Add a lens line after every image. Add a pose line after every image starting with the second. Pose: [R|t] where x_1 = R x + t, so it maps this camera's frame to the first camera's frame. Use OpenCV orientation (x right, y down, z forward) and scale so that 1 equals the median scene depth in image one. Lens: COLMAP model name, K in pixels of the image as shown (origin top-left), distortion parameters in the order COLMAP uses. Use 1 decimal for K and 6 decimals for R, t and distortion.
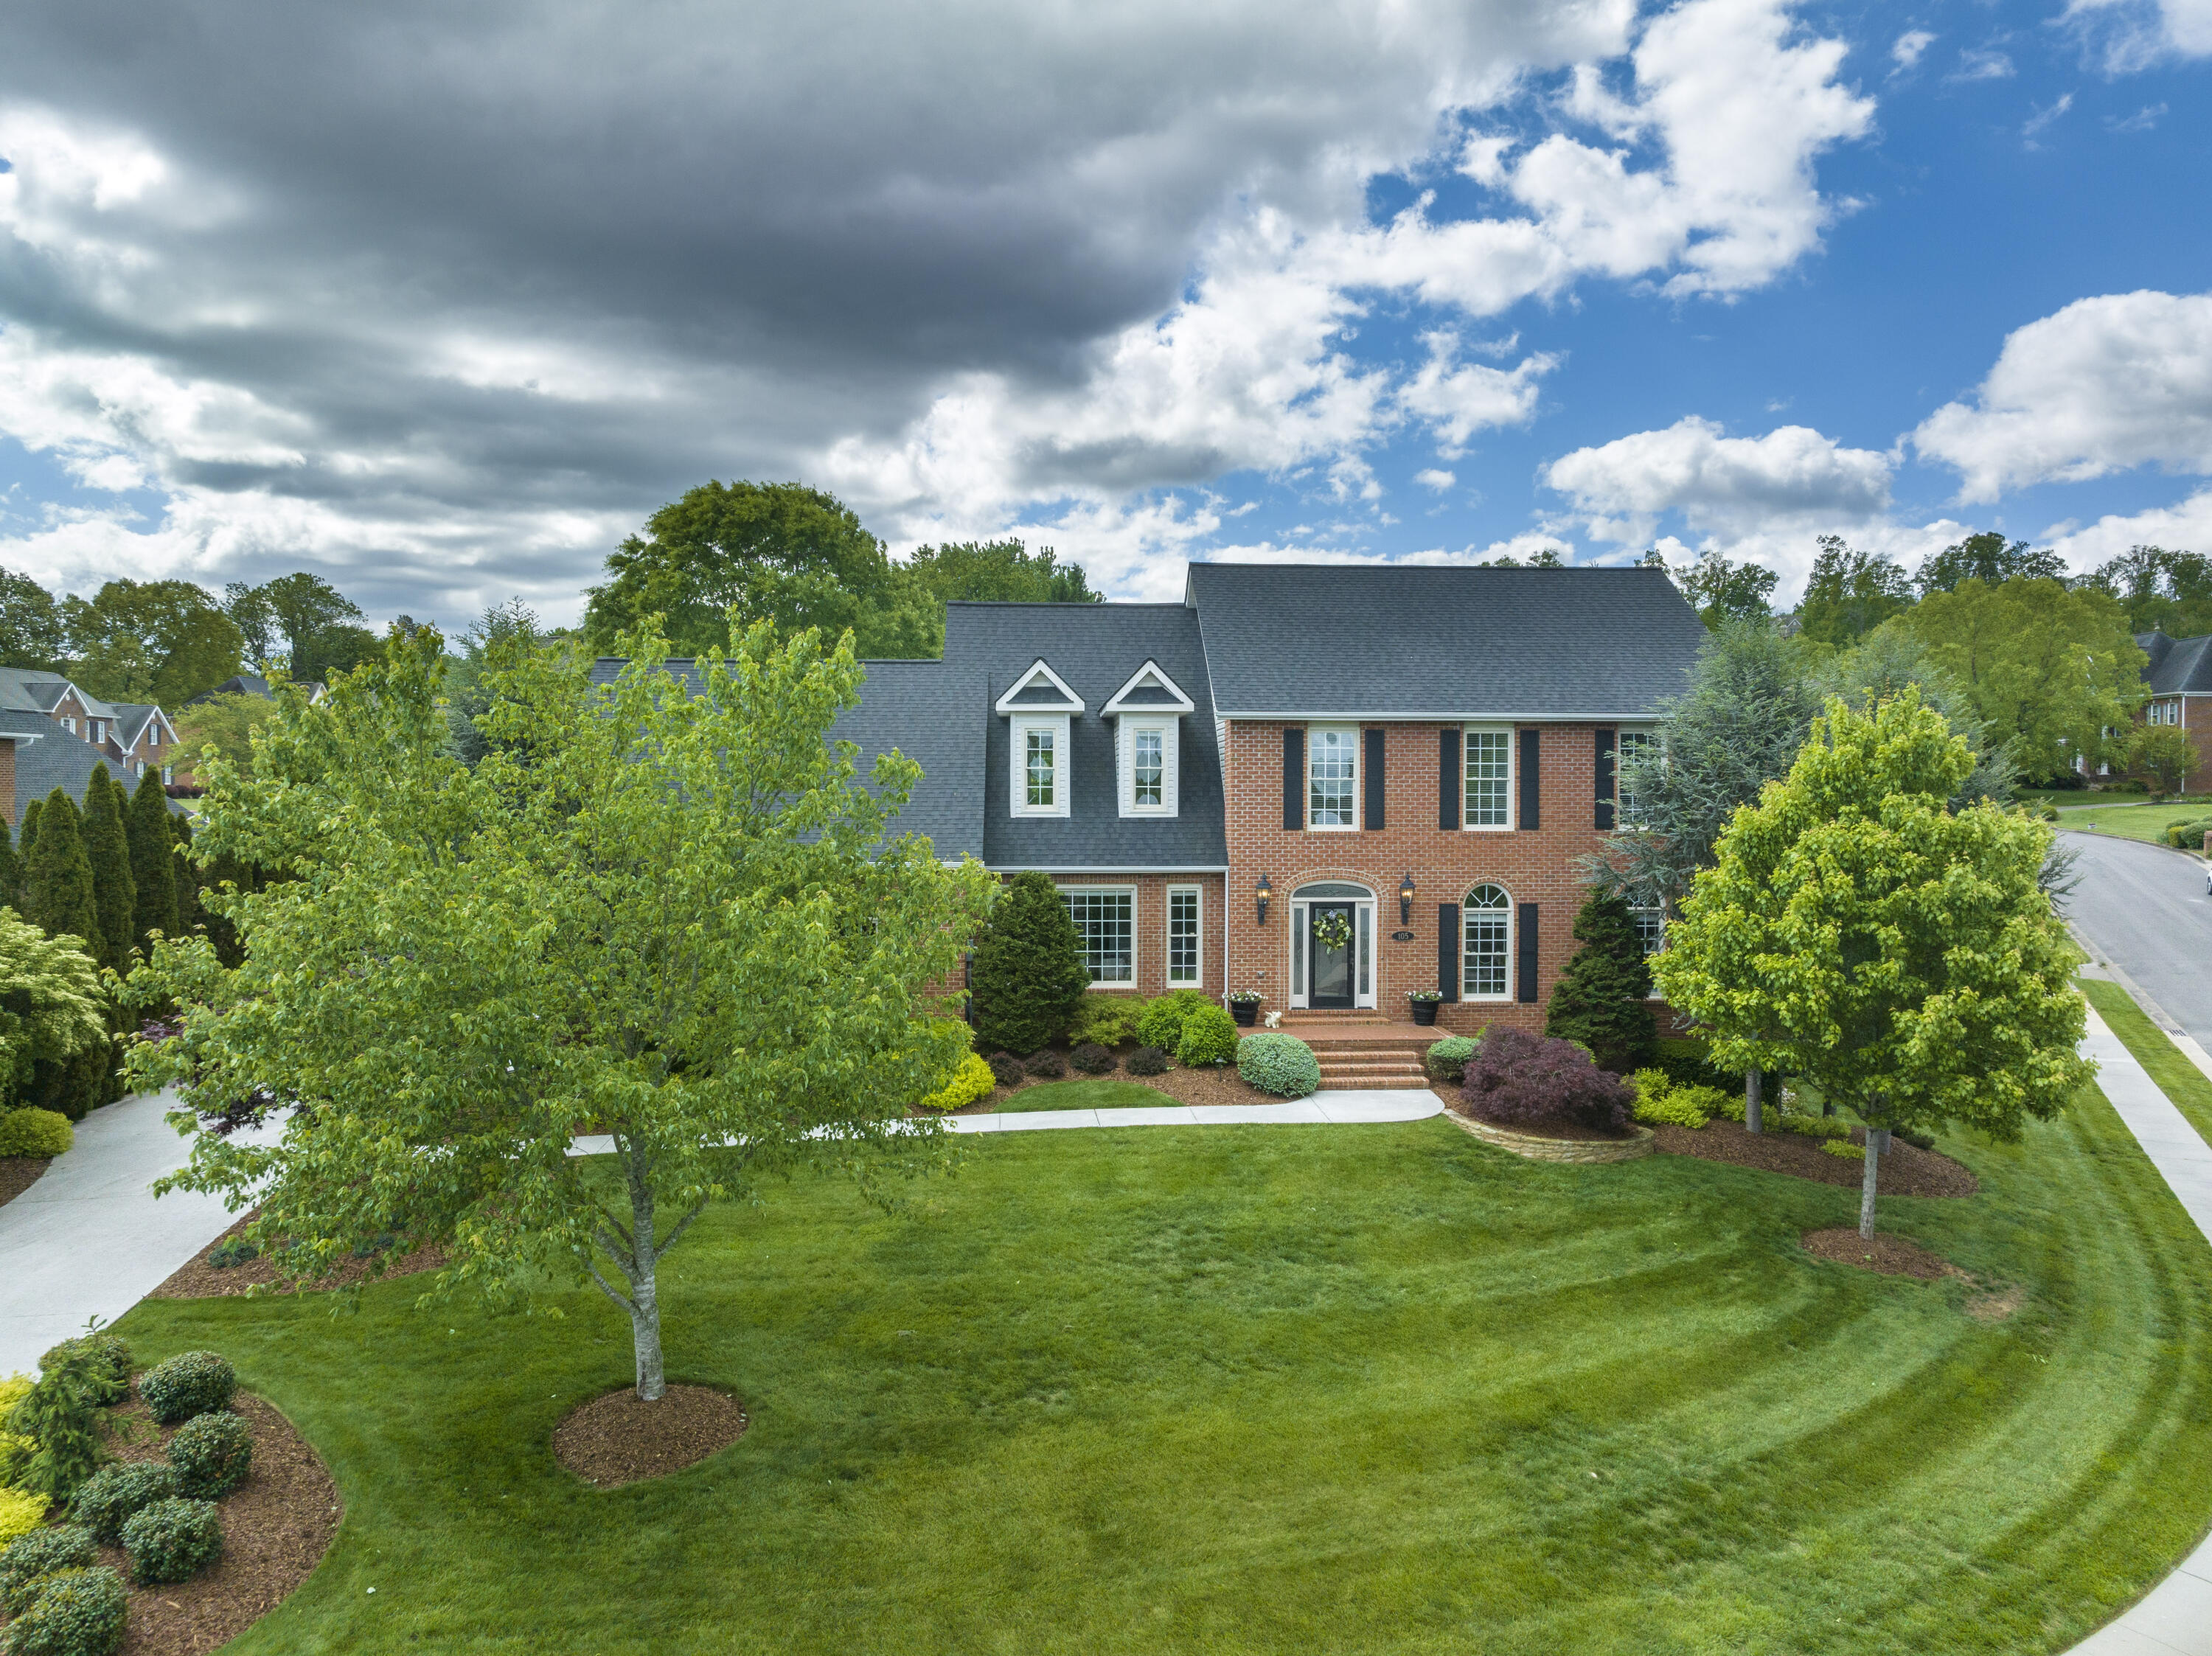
lens RADIAL K [[1590.0, 0, 1156.4], [0, 1590.0, 840.7], [0, 0, 1]] dist [-0.044572, 0.004820]
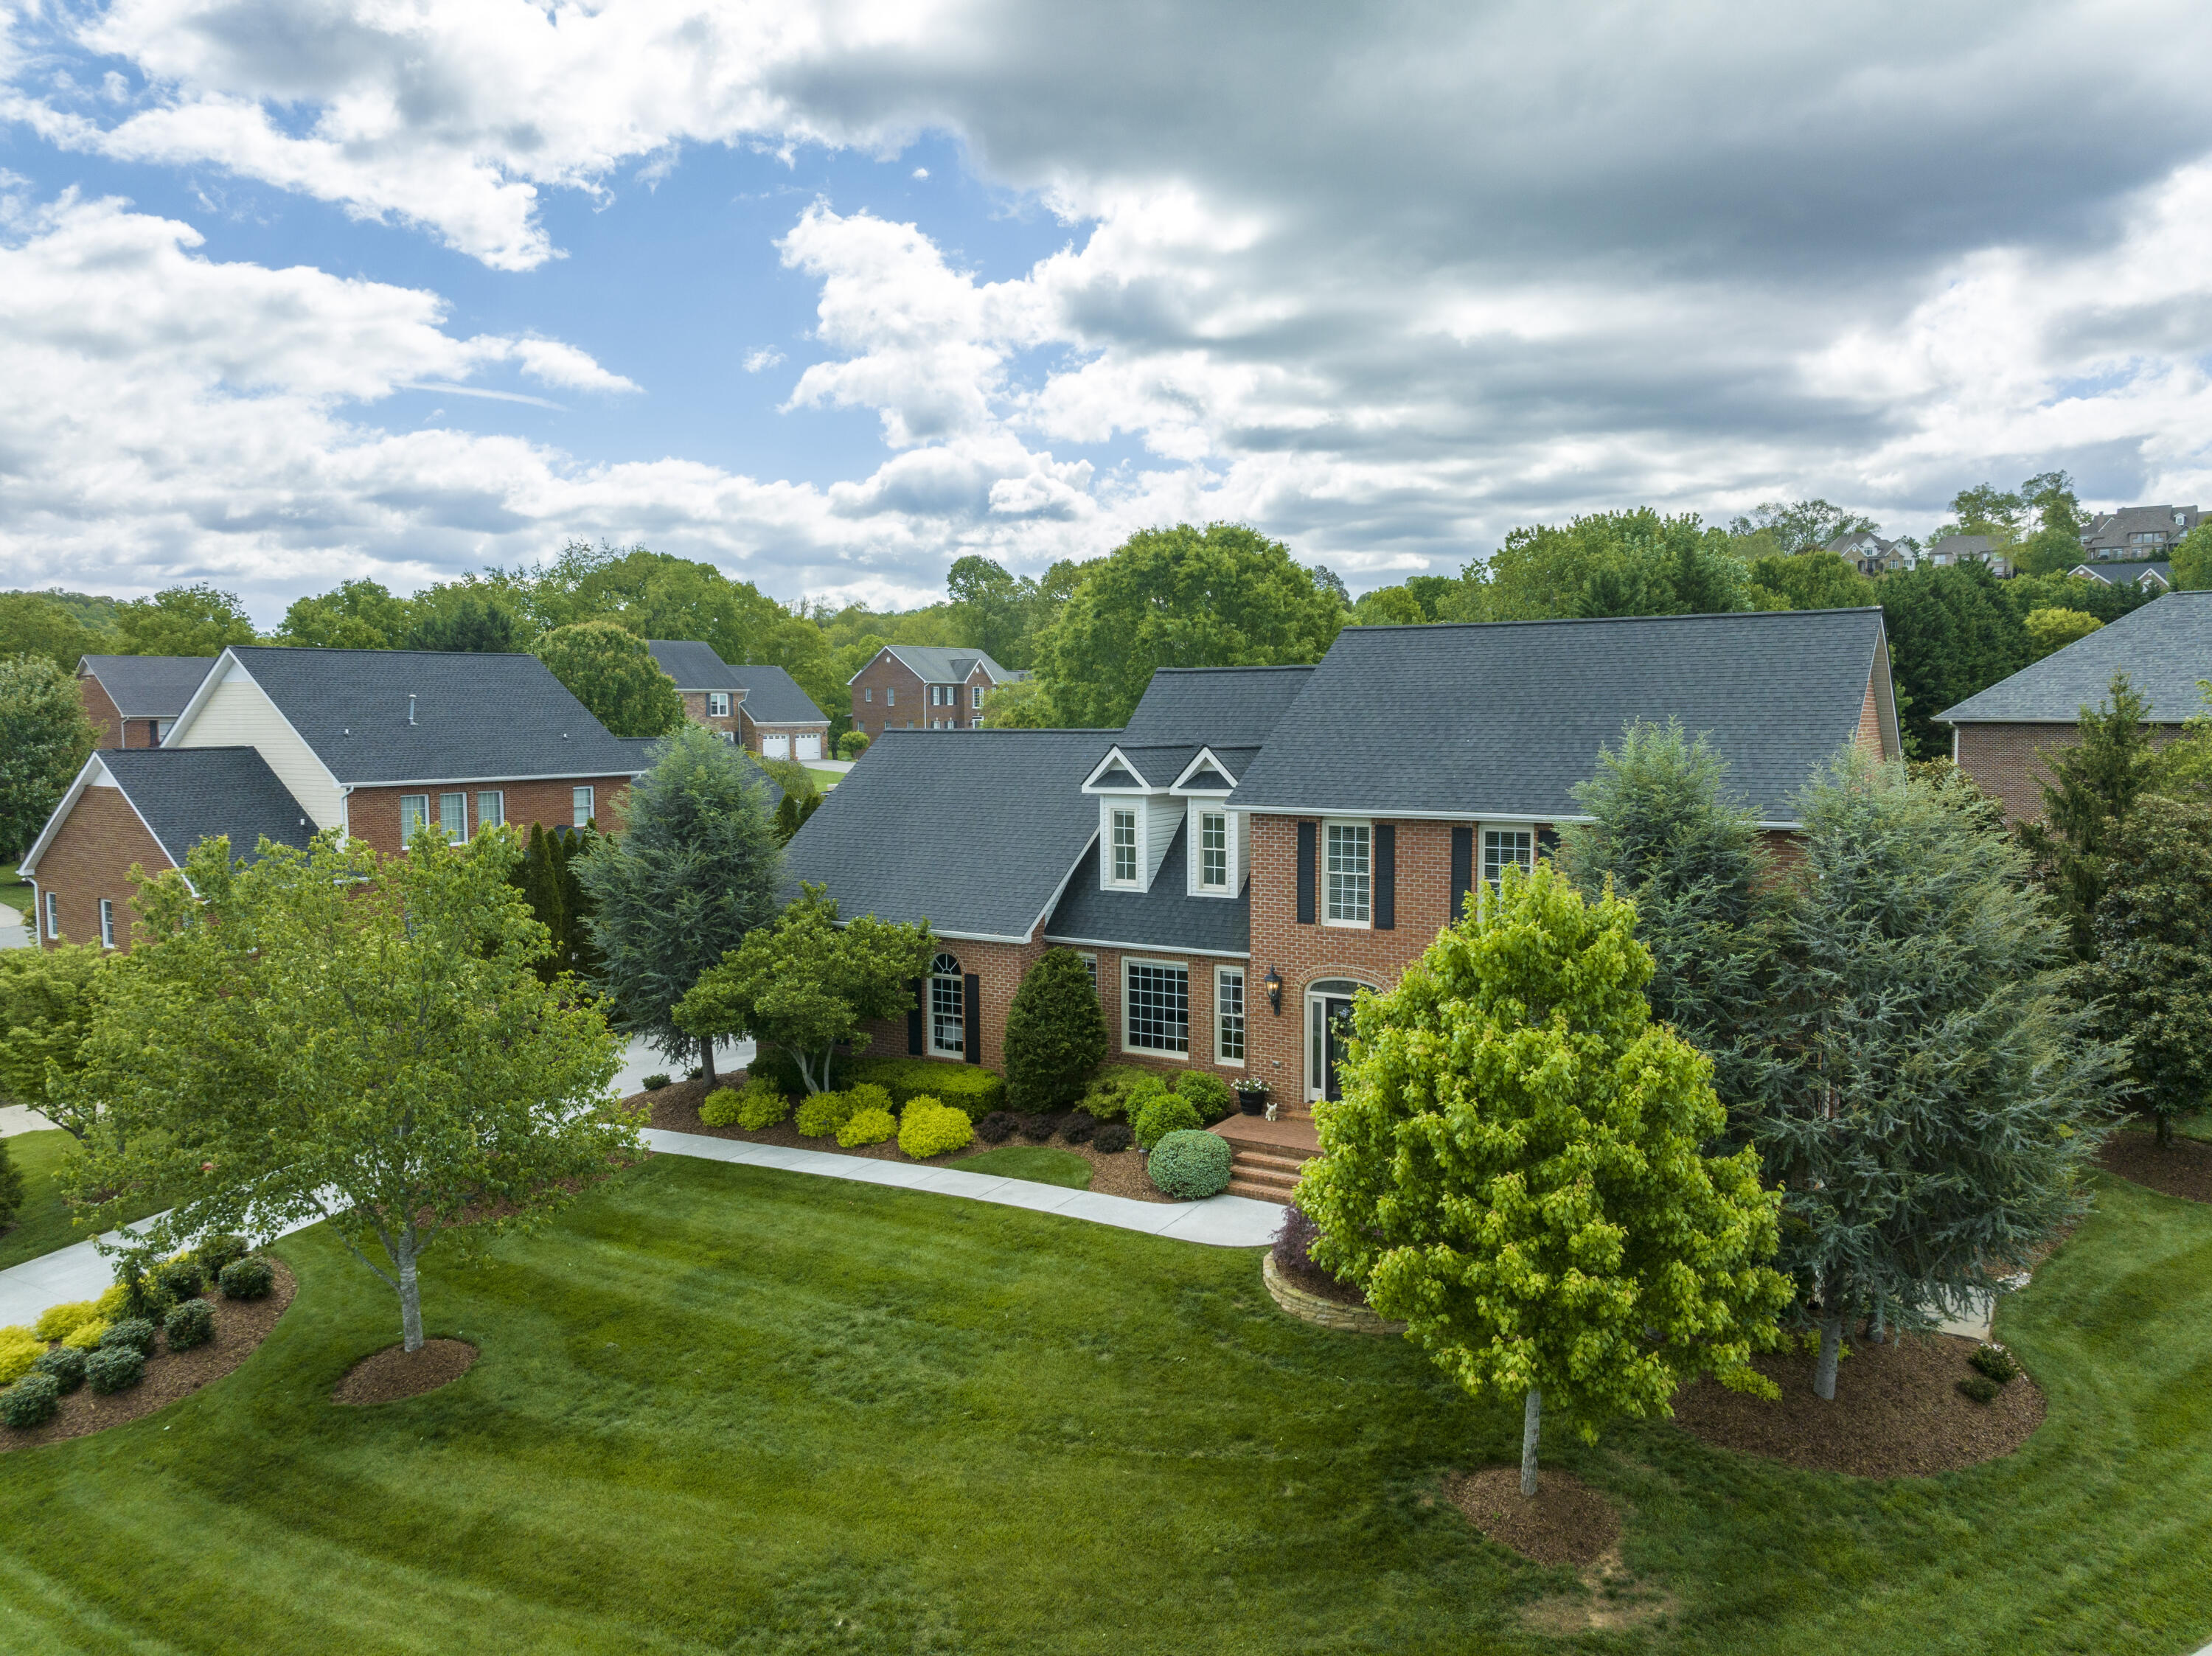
lens RADIAL K [[1590.0, 0, 1119.8], [0, 1590.0, 767.8], [0, 0, 1]] dist [-0.044572, 0.004820]
pose [[0.801531, 0.018689, -0.597661, 0.571632], [-0.015272, 0.999825, 0.010783, -0.110518], [0.597758, 0.000485, 0.801676, 0.133158]]
